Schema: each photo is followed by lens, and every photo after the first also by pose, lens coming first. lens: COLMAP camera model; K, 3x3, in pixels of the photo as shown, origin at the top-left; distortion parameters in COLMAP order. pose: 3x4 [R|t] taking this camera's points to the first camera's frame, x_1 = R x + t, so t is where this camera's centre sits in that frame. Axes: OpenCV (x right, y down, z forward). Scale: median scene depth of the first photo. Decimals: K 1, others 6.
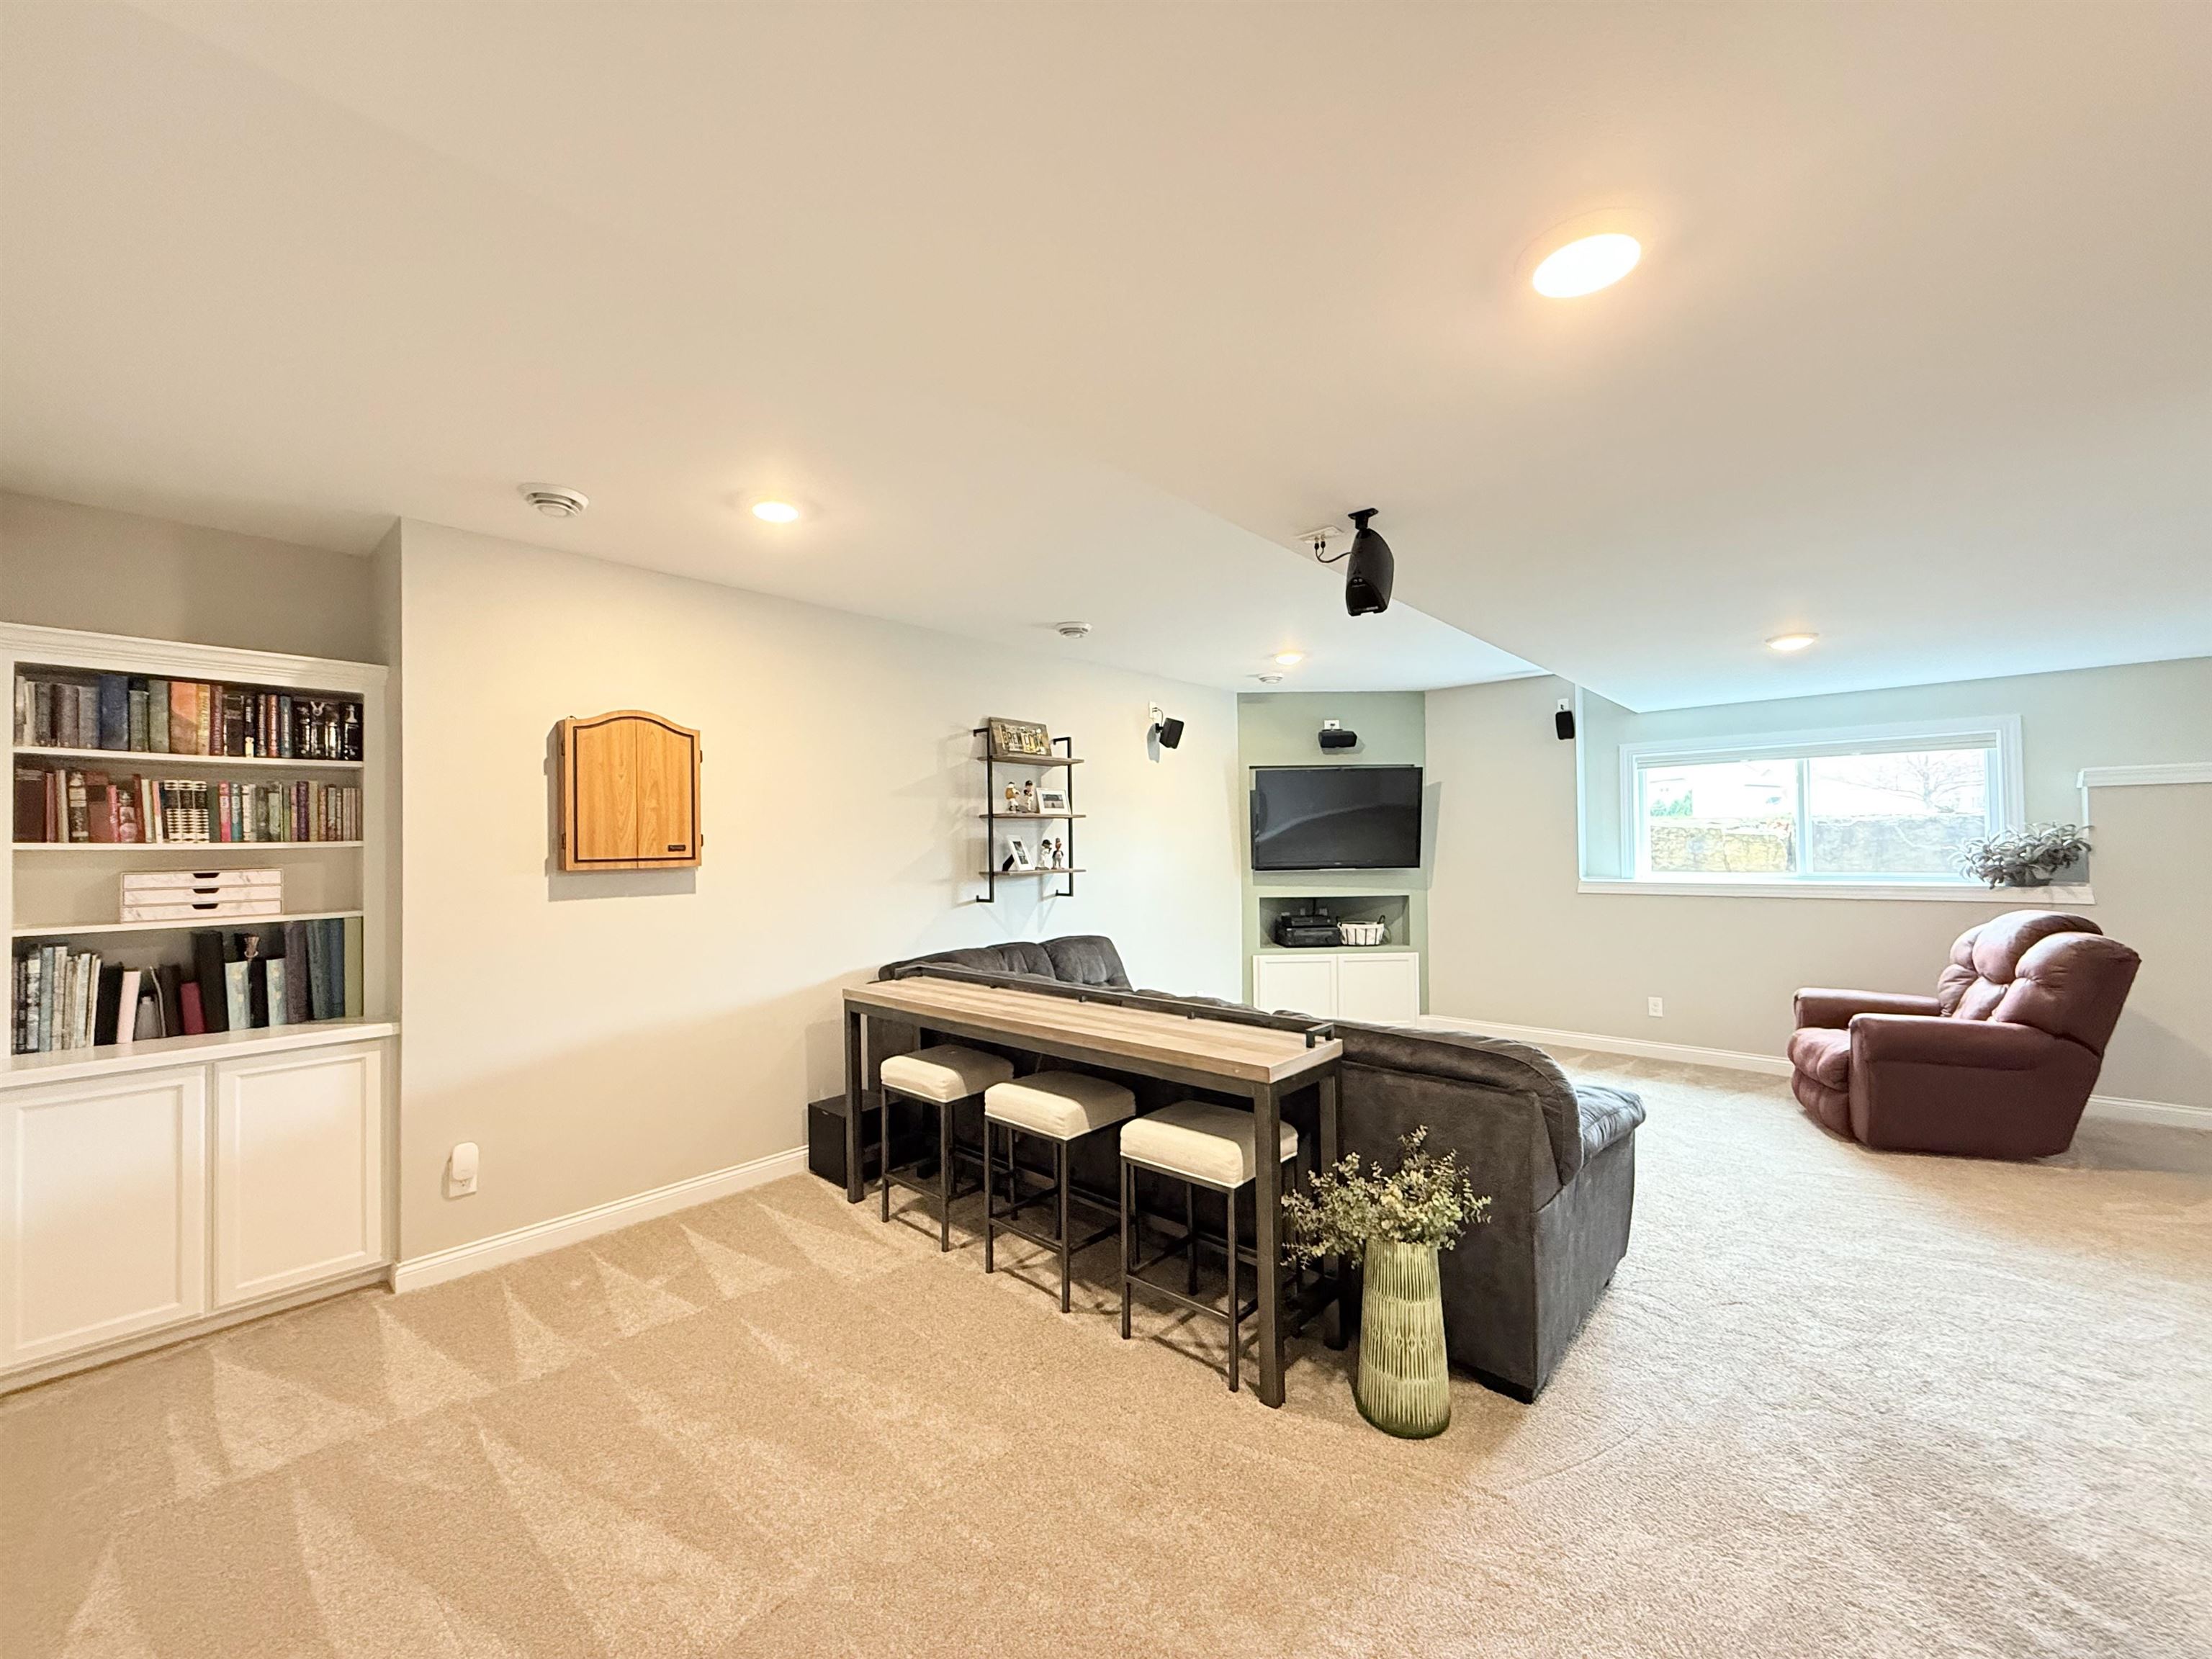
lens RADIAL K [[879.1, 0, 1106.0], [0, 879.1, 829.5], [0, 0, 1]] dist [-0.000045, 0.000005]
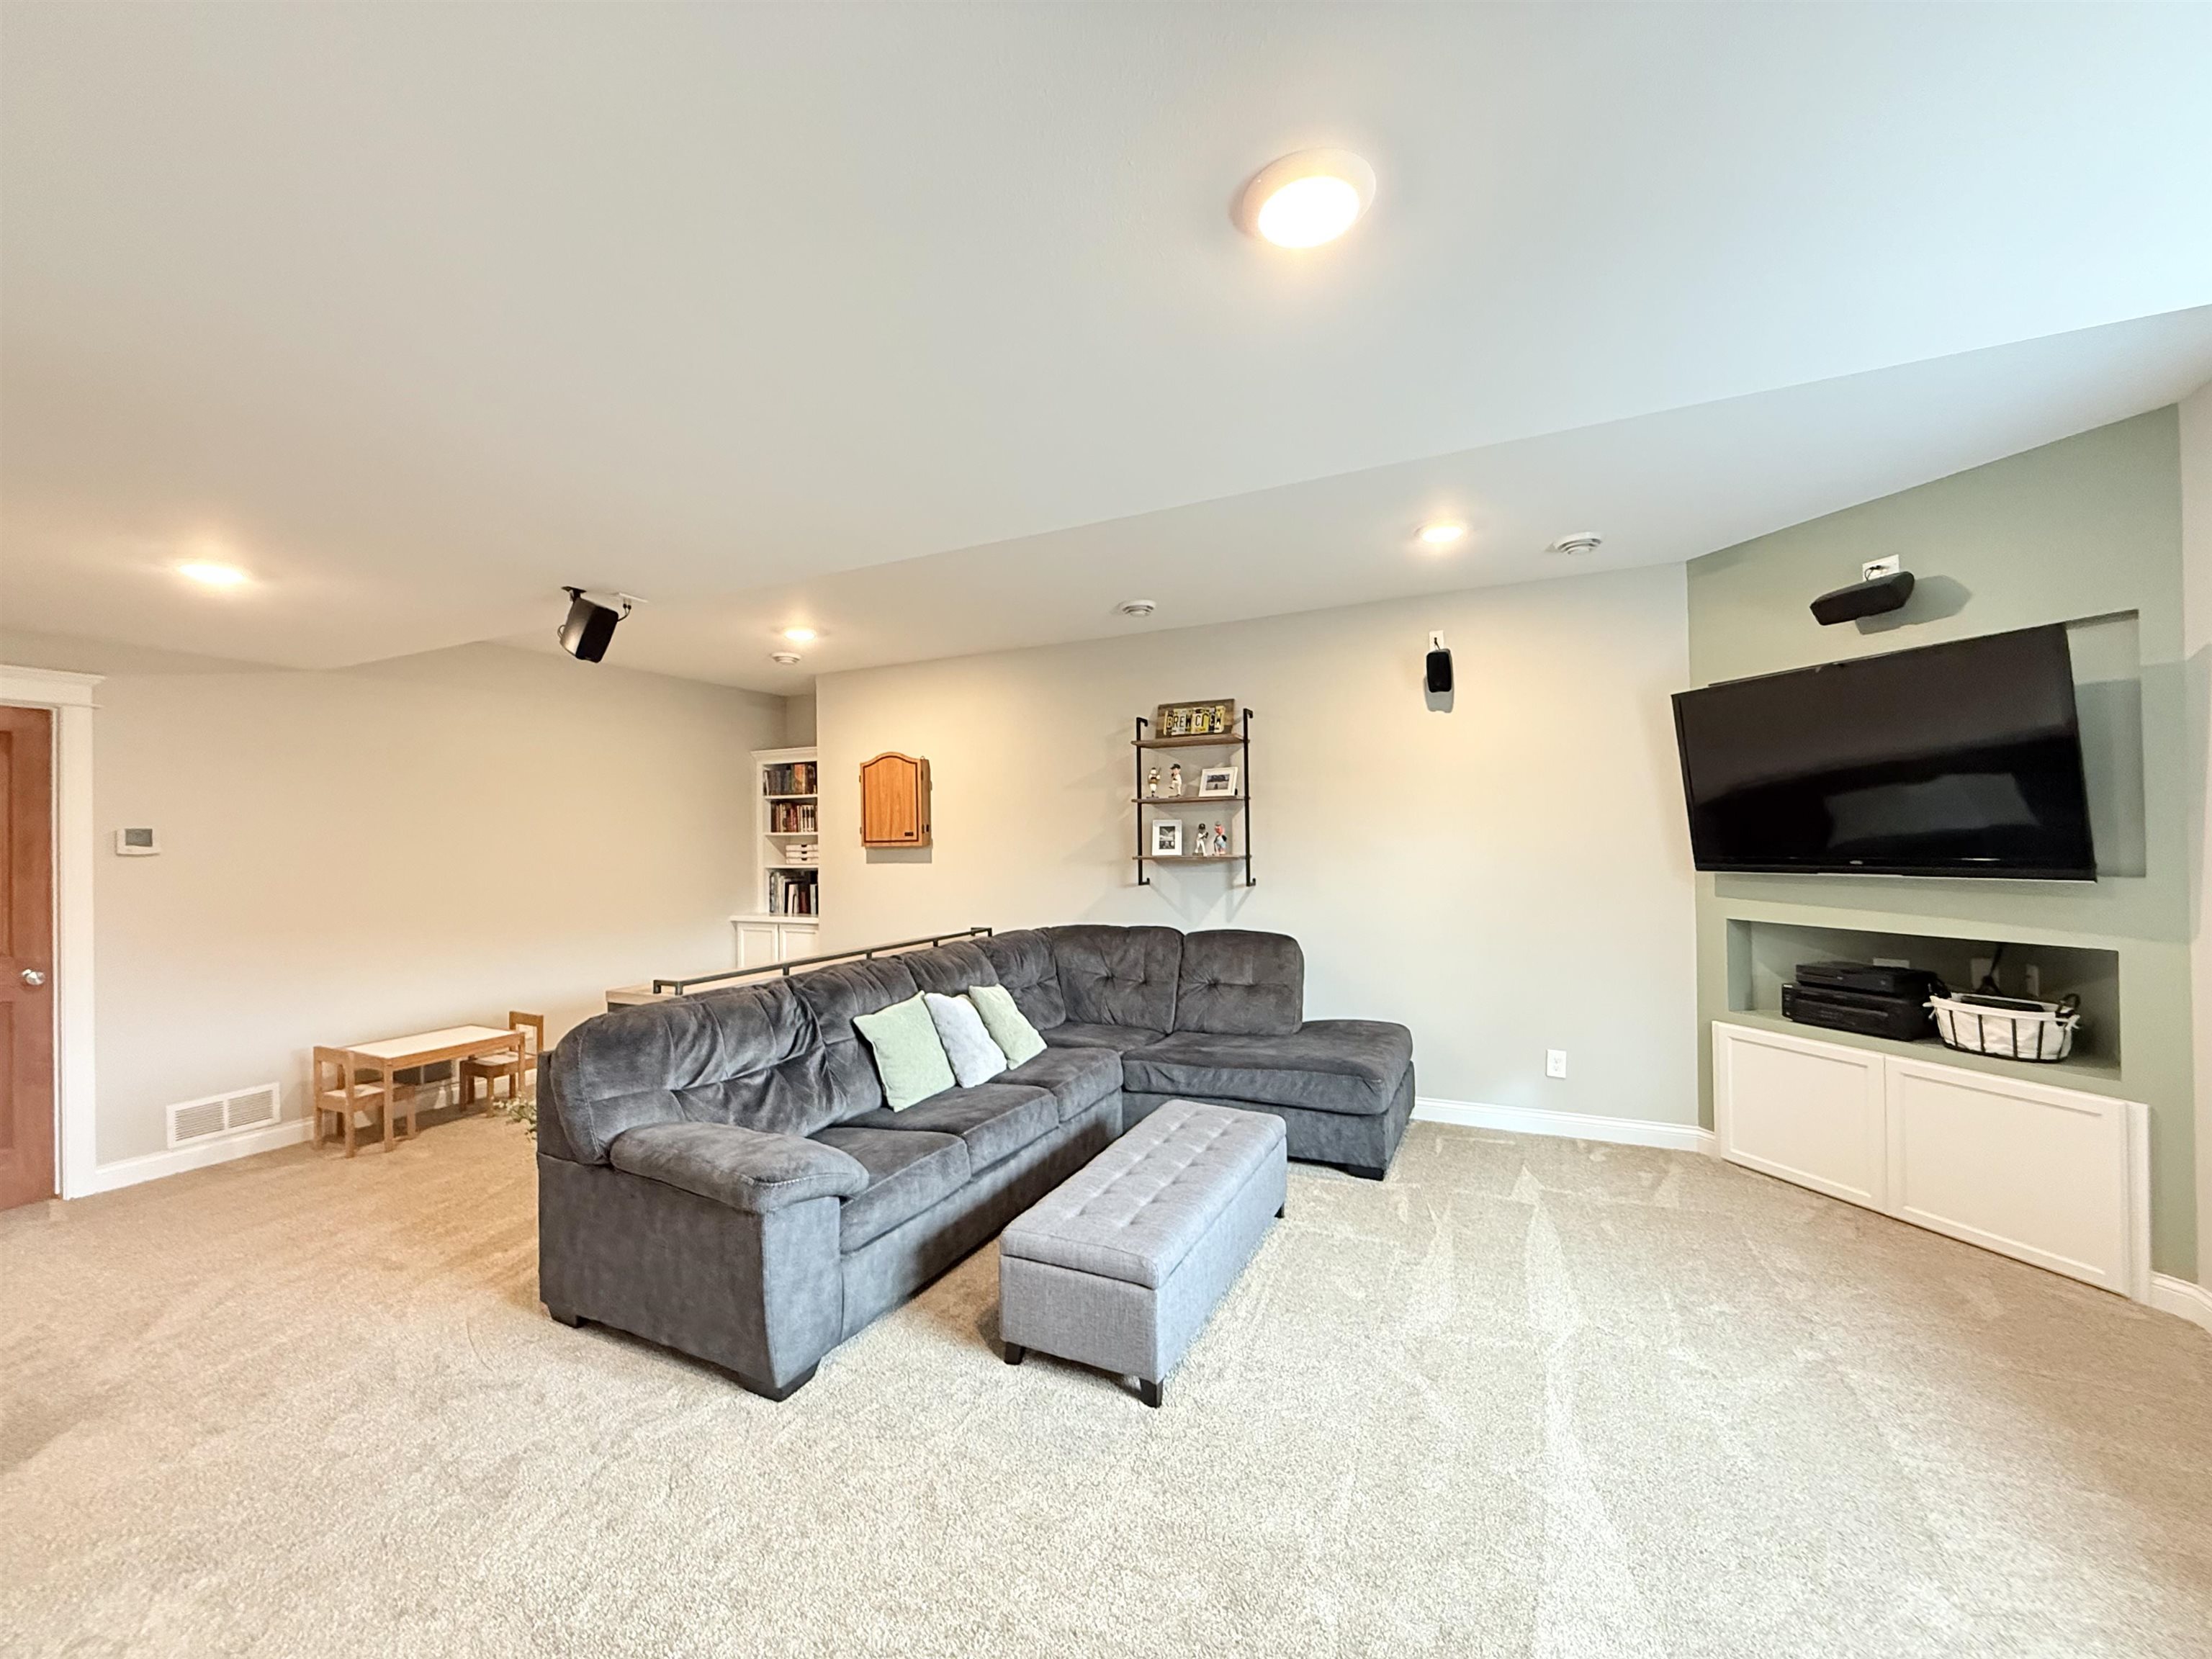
lens RADIAL K [[879.1, 0, 1106.0], [0, 879.1, 829.5], [0, 0, 1]] dist [-0.000045, 0.000005]
pose [[0.277358, 0.001570, -0.960765, 0.808760], [0.029487, 0.999514, 0.010145, 0.004856], [0.960314, -0.031144, 0.277177, 0.632278]]
